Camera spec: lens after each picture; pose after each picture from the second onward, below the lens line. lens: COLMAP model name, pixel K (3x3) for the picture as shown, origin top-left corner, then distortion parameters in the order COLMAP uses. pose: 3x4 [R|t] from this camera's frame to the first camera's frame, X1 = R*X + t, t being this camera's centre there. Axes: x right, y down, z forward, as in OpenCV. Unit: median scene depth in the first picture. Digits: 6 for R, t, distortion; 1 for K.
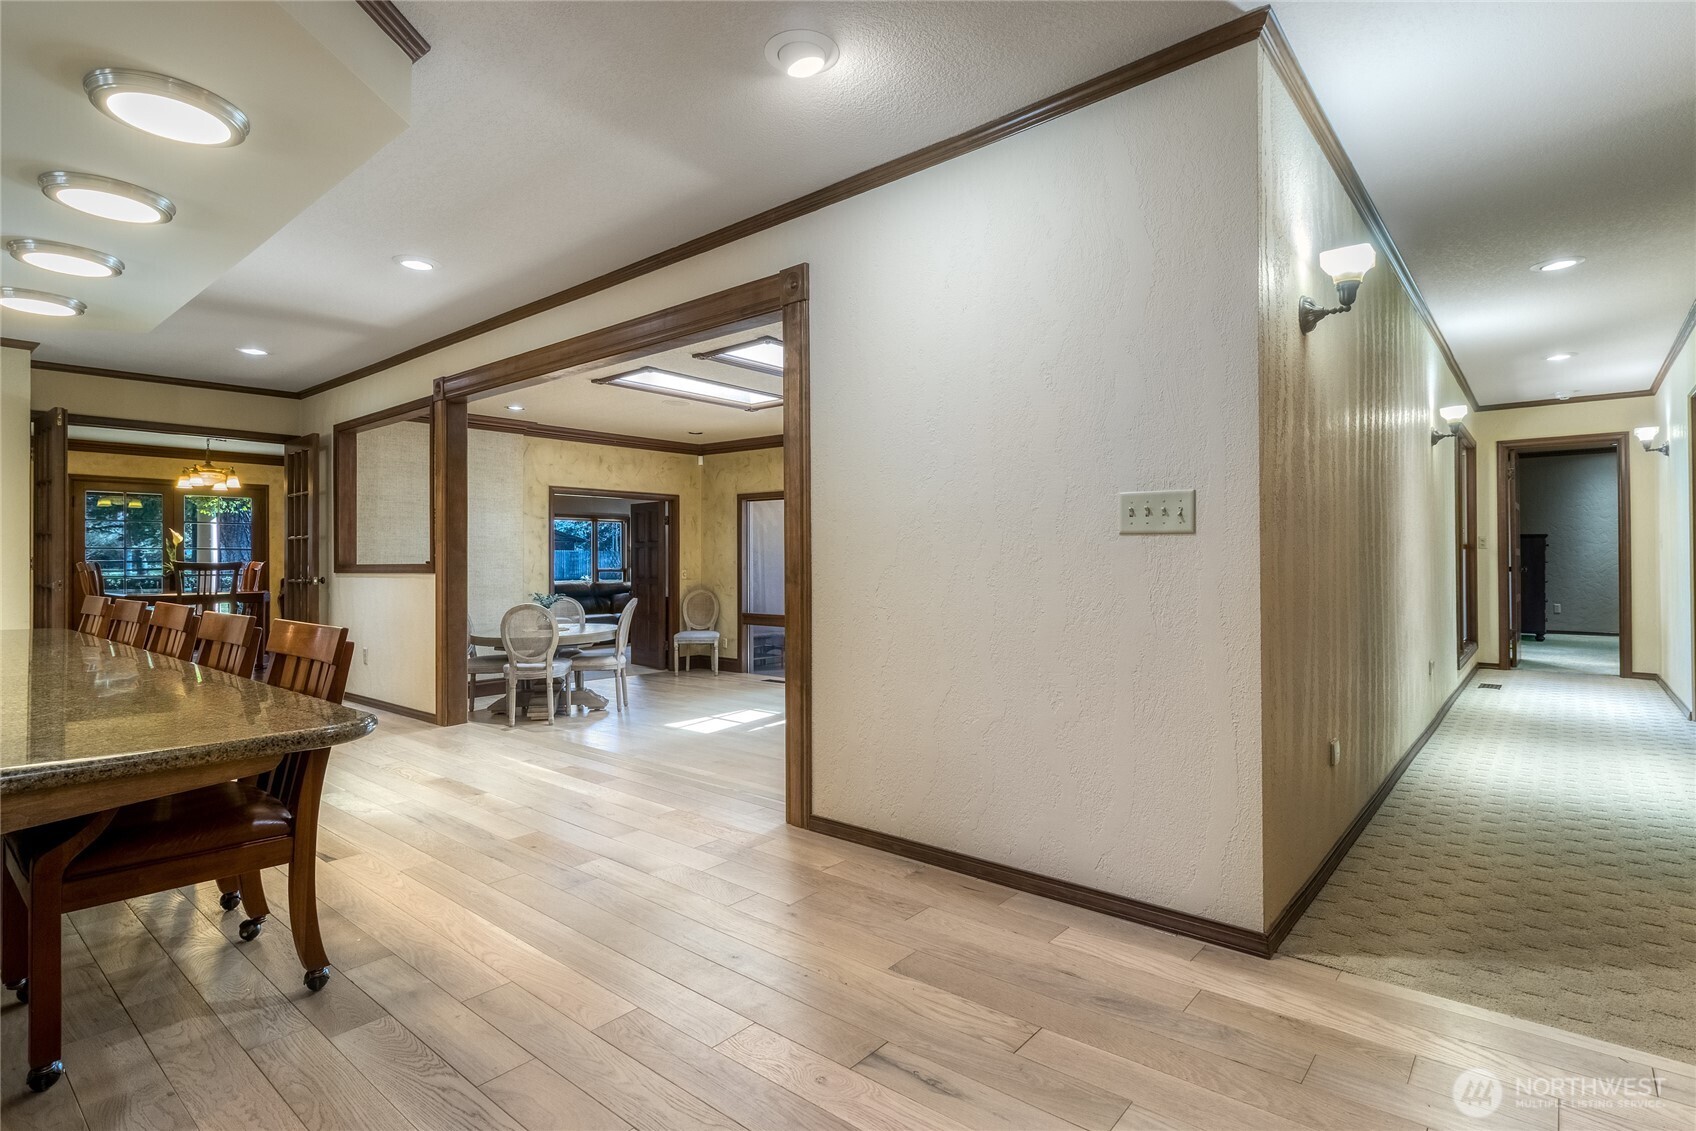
lens RADIAL K [[859.0, 0, 850.4], [0, 859.0, 559.1], [0, 0, 1]] dist [0.003887, -0.000076]
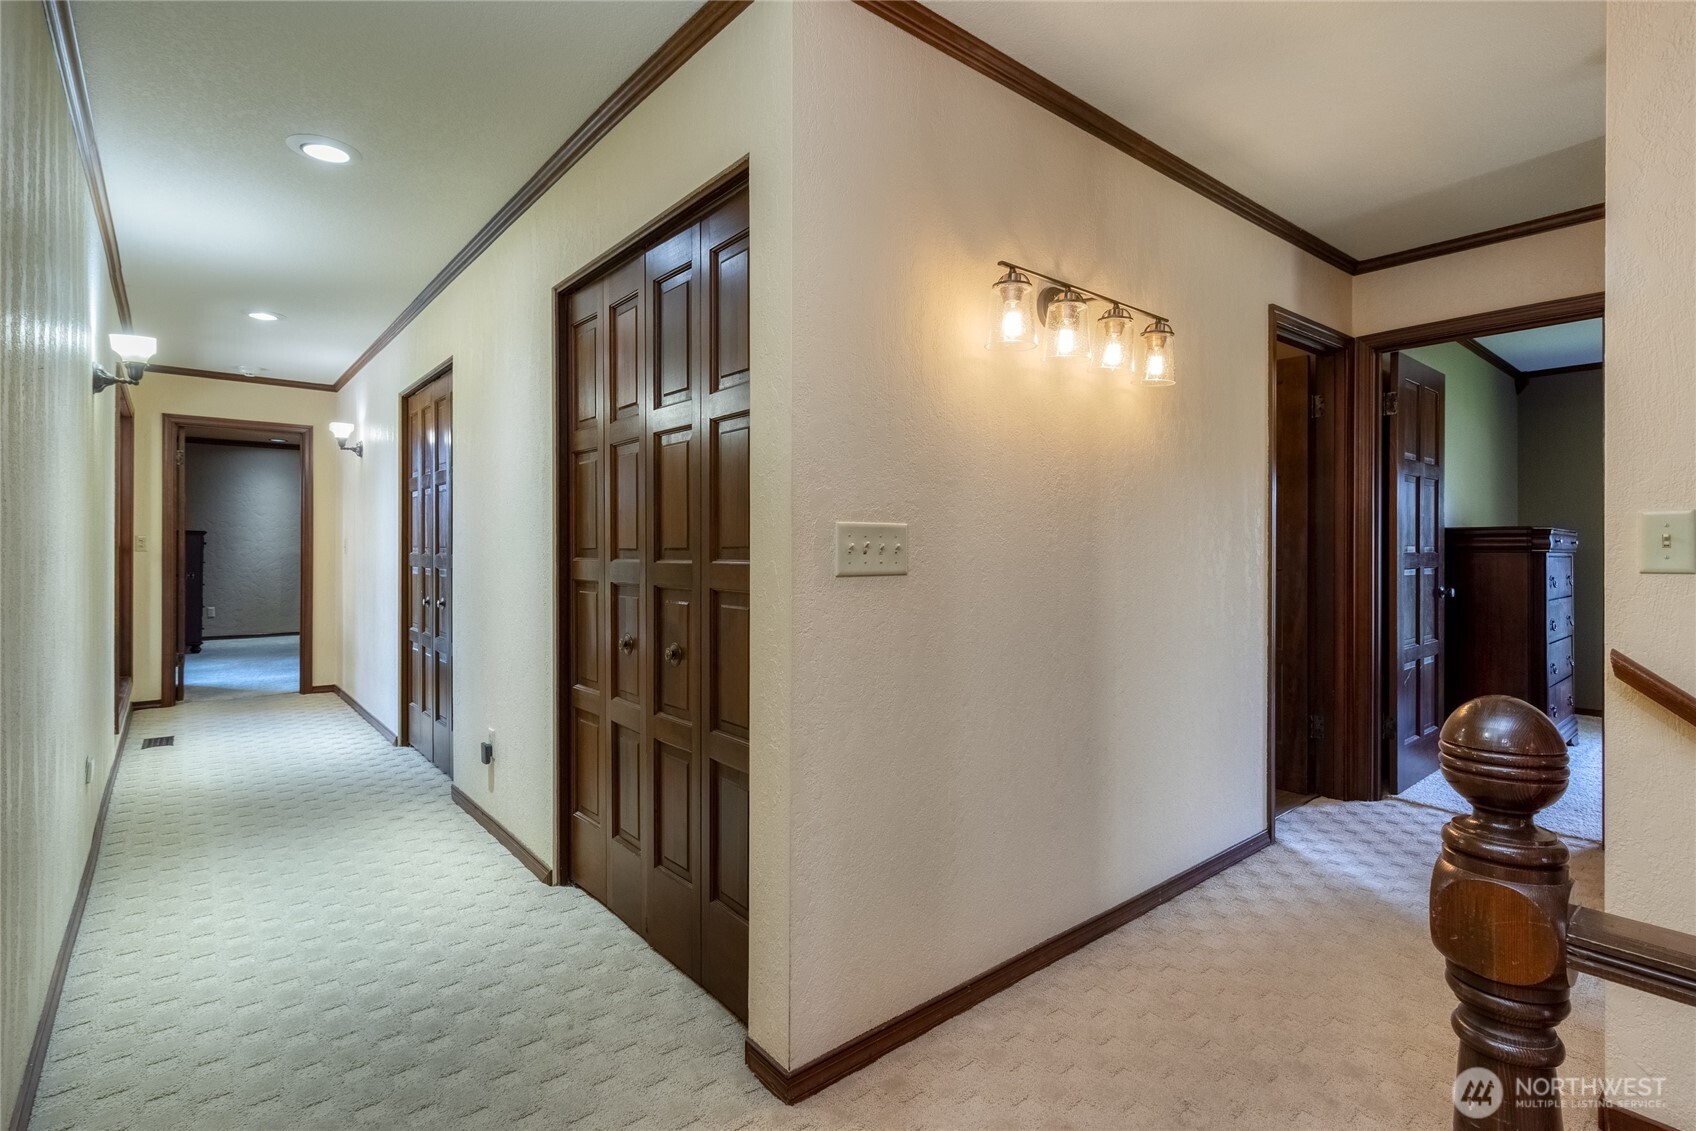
lens RADIAL K [[795.8, 0, 831.7], [0, 795.8, 544.6], [0, 0, 1]] dist [-0.001098, 0.001590]
pose [[0.186159, 0.006685, 0.982497, 0.179642], [-0.007300, 0.999959, -0.005421, -0.021695], [-0.982492, -0.006163, 0.186200, 0.308918]]
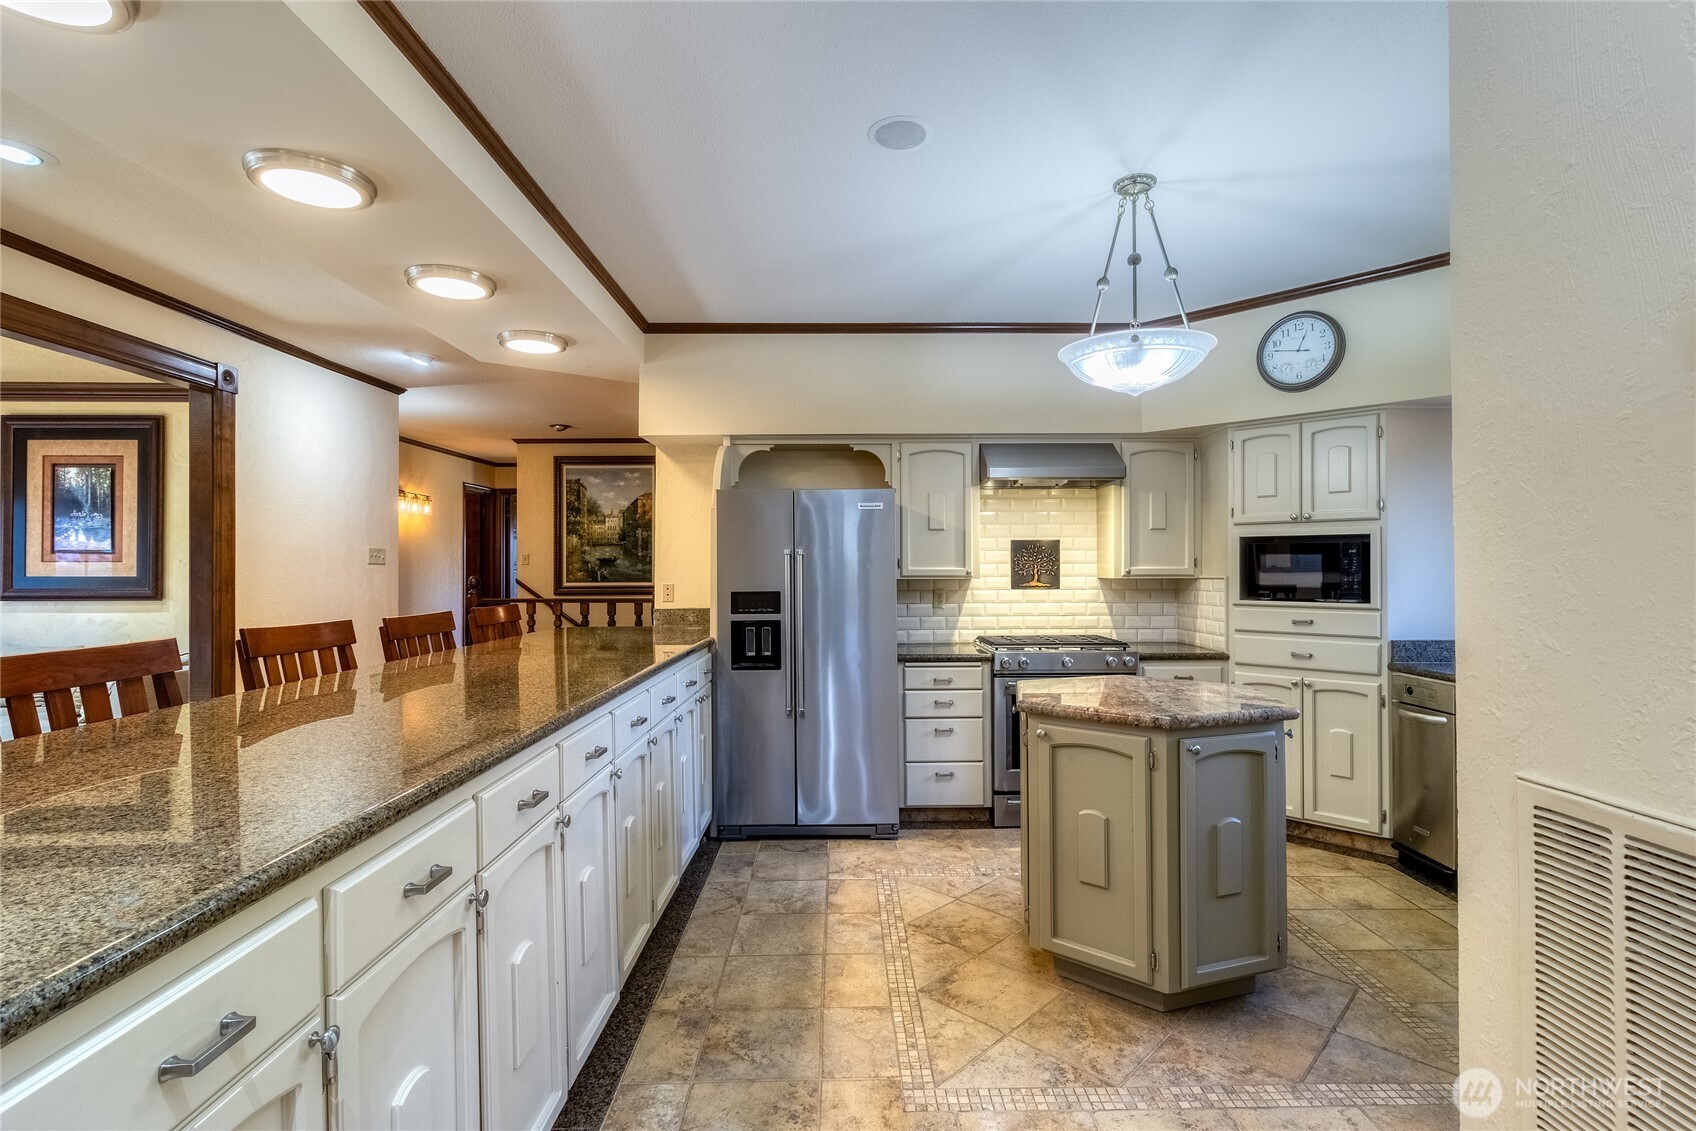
lens RADIAL K [[795.8, 0, 854.8], [0, 795.8, 565.8], [0, 0, 1]] dist [-0.001098, 0.001590]
pose [[-0.657559, 0.009318, 0.753345, -0.928758], [0.001838, 0.999940, -0.010763, 0.001146], [-0.753400, -0.005692, -0.657537, 0.571510]]
